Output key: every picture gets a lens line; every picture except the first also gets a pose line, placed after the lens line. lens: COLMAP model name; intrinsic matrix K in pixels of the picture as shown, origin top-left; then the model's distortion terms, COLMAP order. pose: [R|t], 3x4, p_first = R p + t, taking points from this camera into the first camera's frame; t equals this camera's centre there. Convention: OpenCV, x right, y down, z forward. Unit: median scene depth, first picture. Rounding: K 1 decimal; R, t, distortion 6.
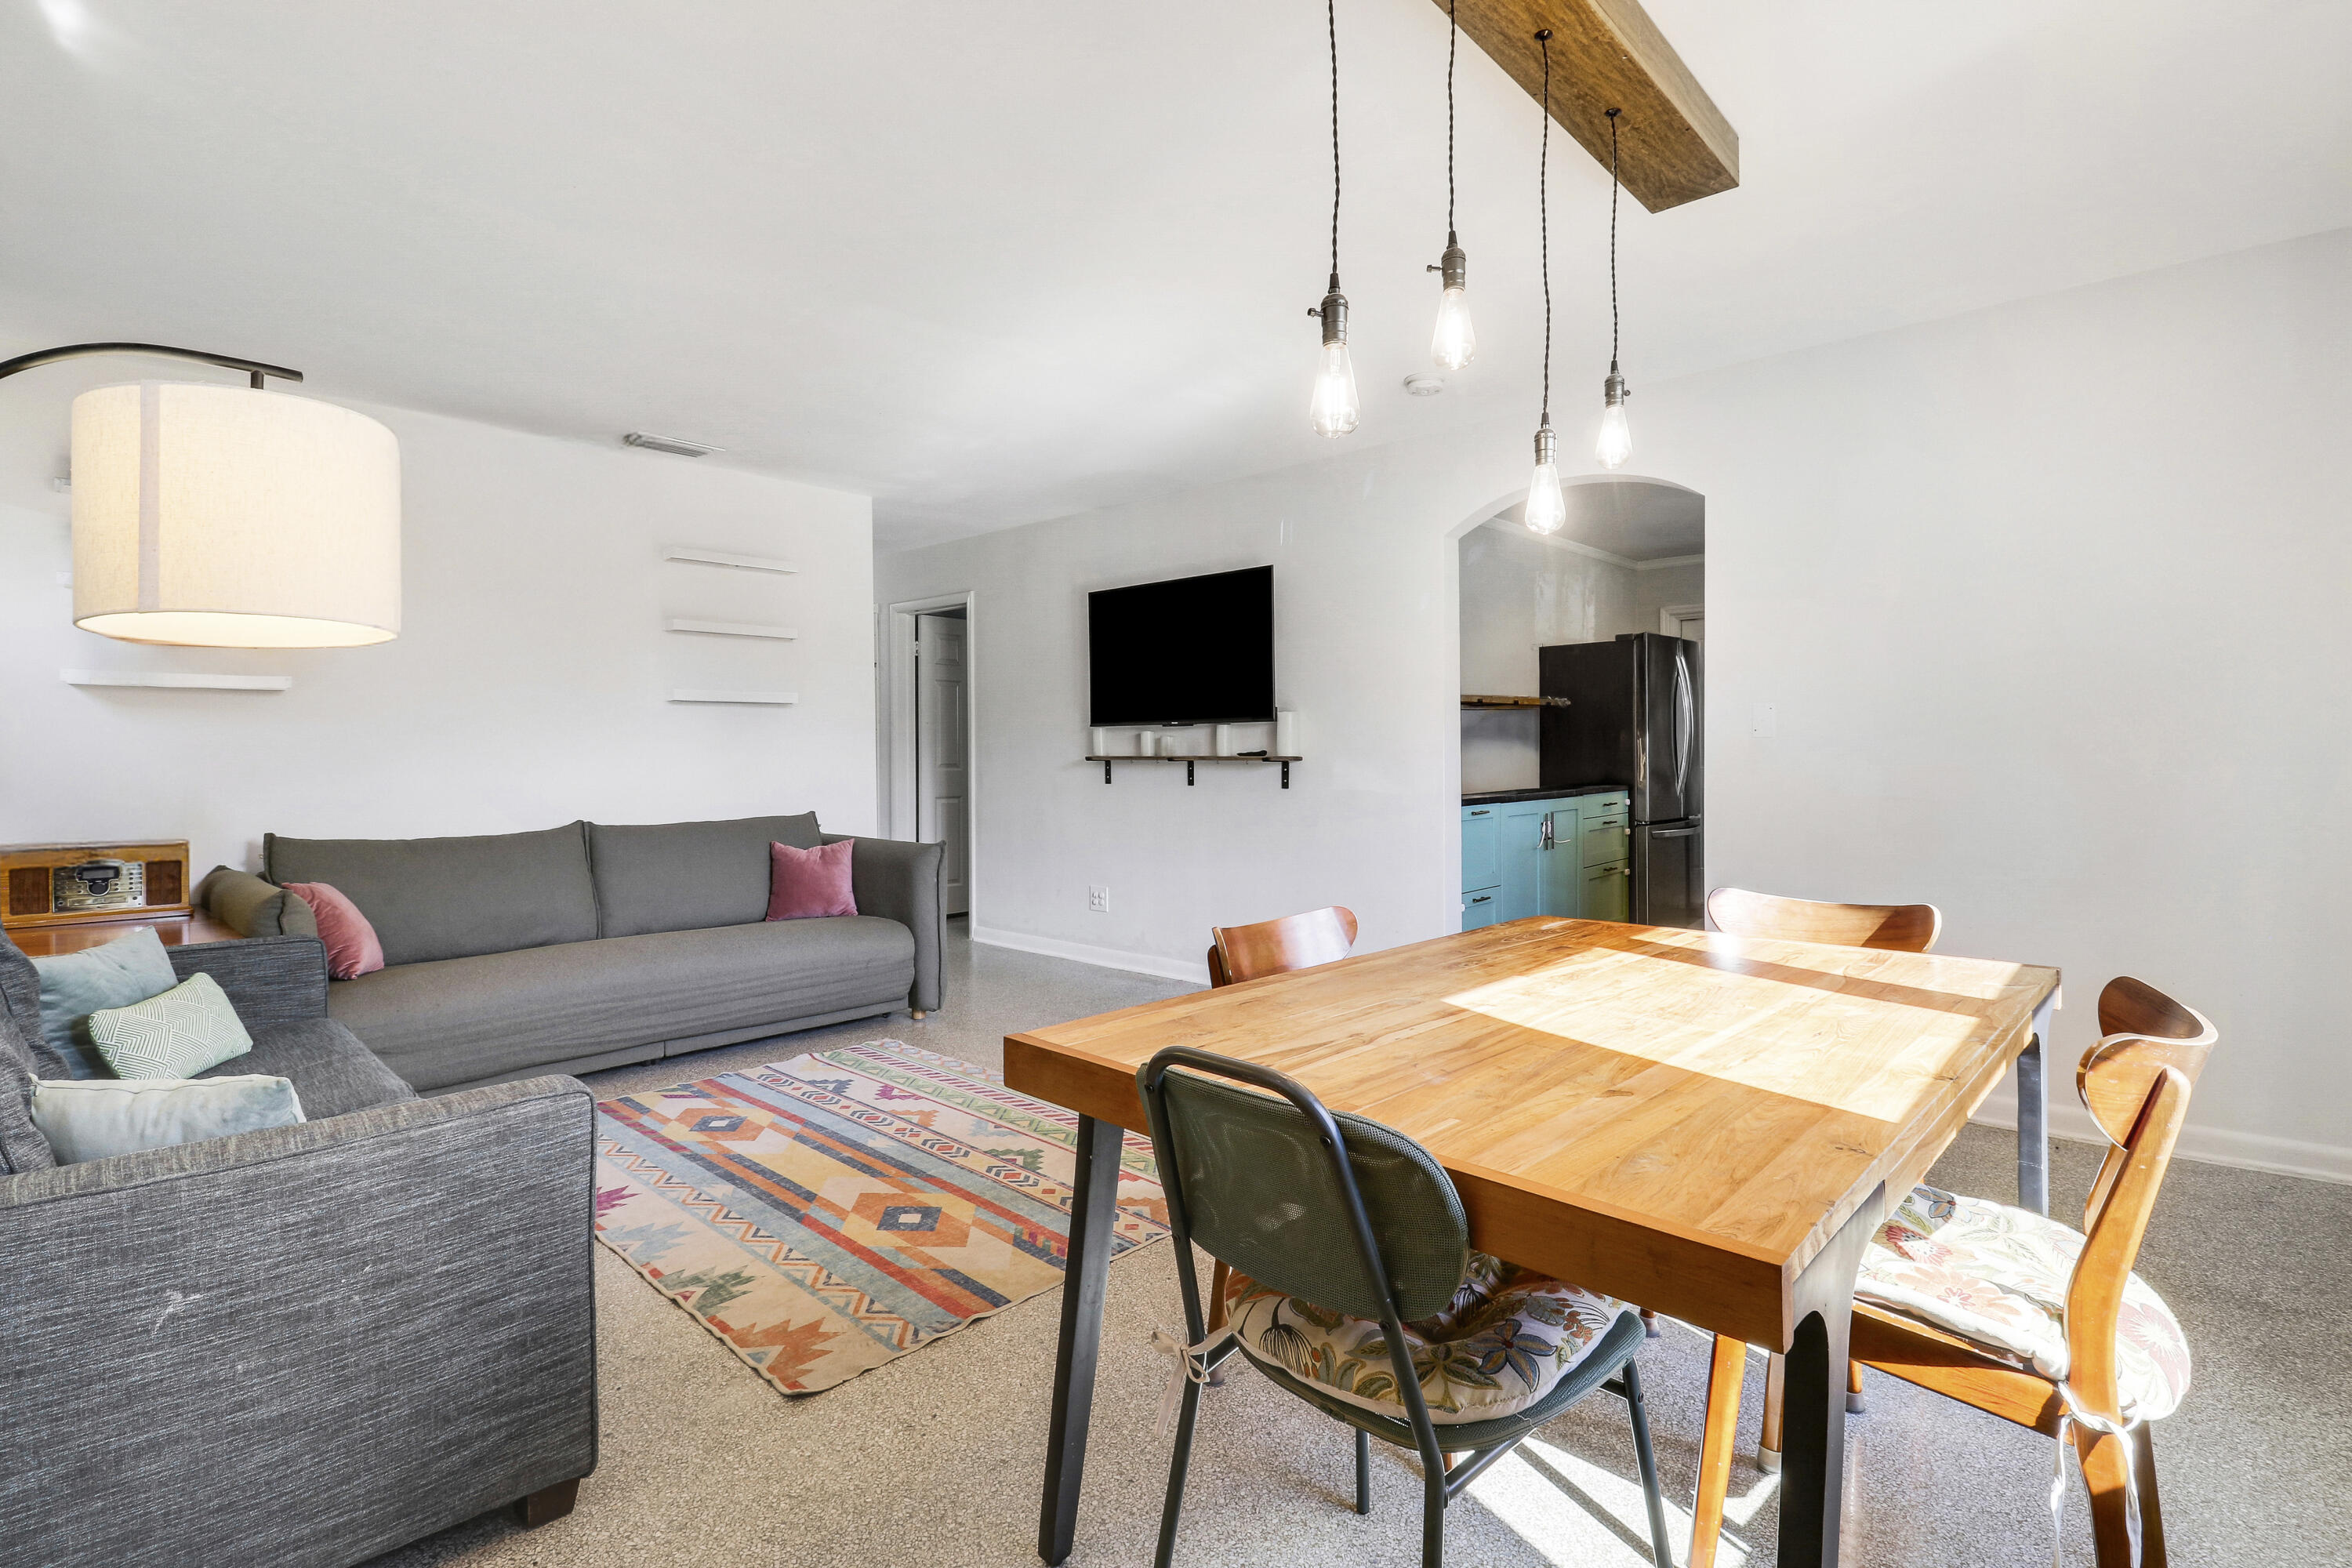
lens RADIAL K [[1110.6, 0, 1165.0], [0, 1110.6, 774.7], [0, 0, 1]] dist [0.000581, -0.011602]
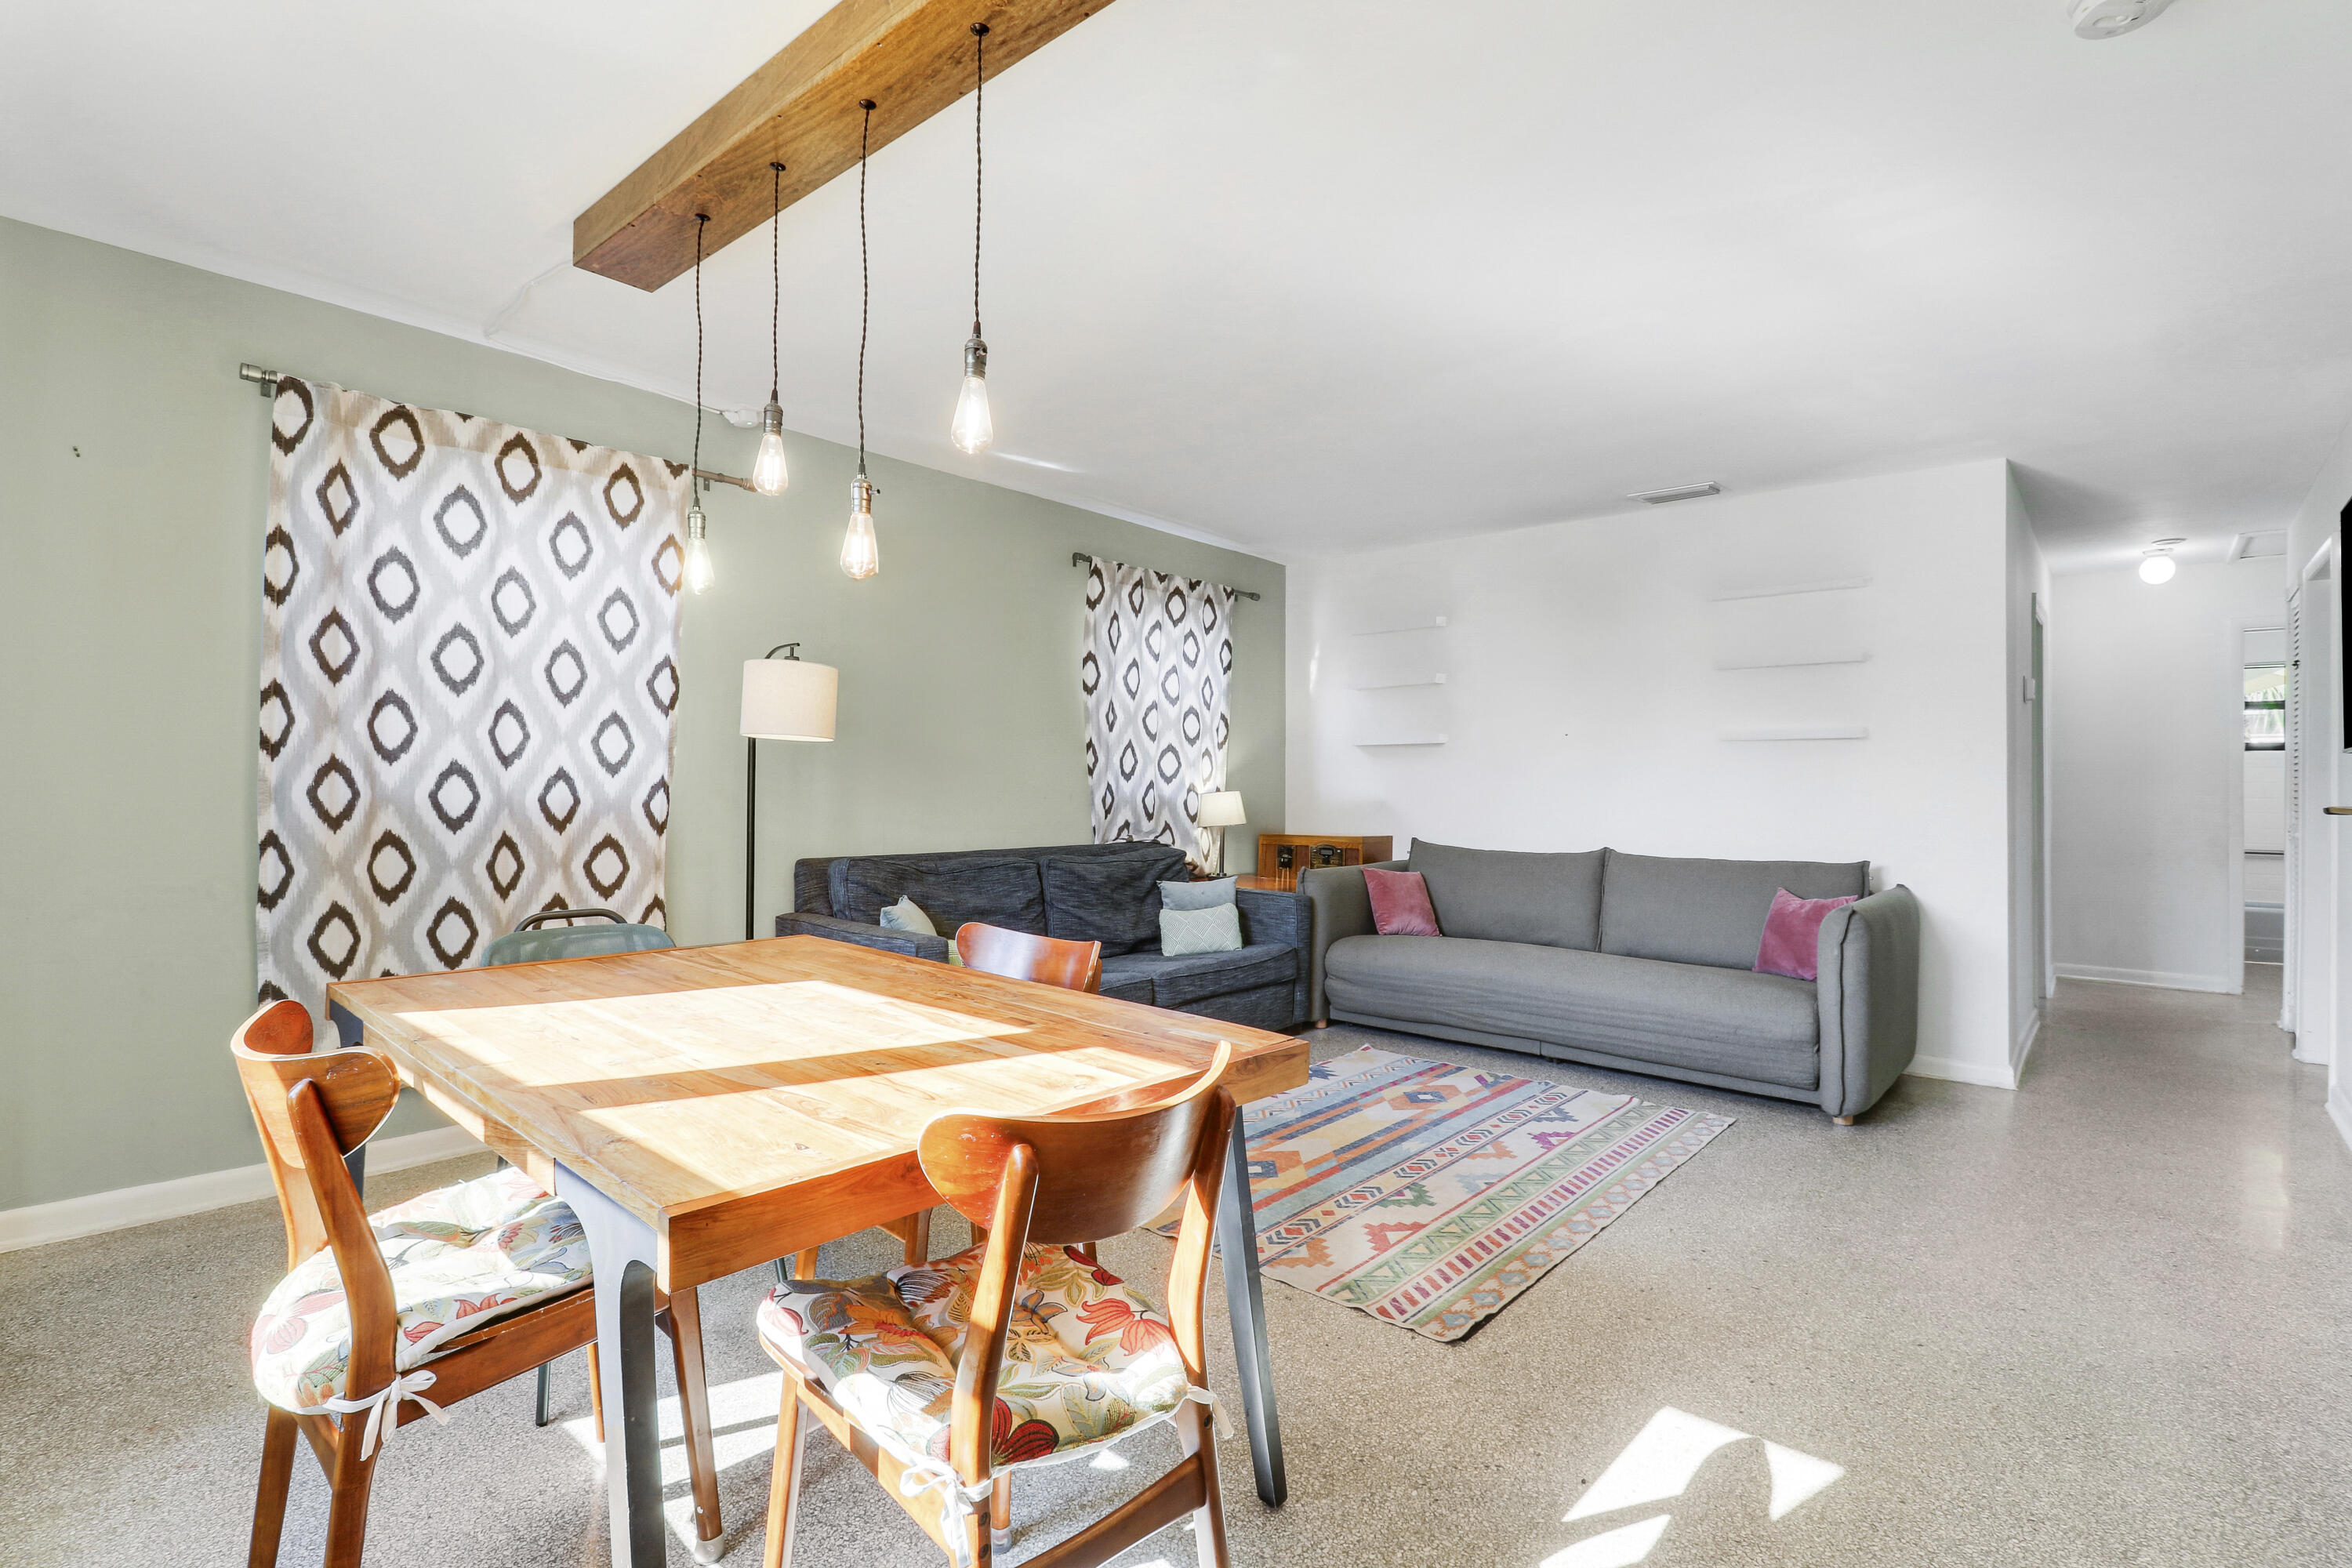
lens RADIAL K [[1110.6, 0, 1173.6], [0, 1110.6, 778.1], [0, 0, 1]] dist [0.000581, -0.011602]
pose [[0.045236, 0.014709, -0.998868, 0.808564], [-0.029750, 0.999468, 0.013370, -0.040087], [0.998533, 0.029111, 0.045650, 0.685450]]
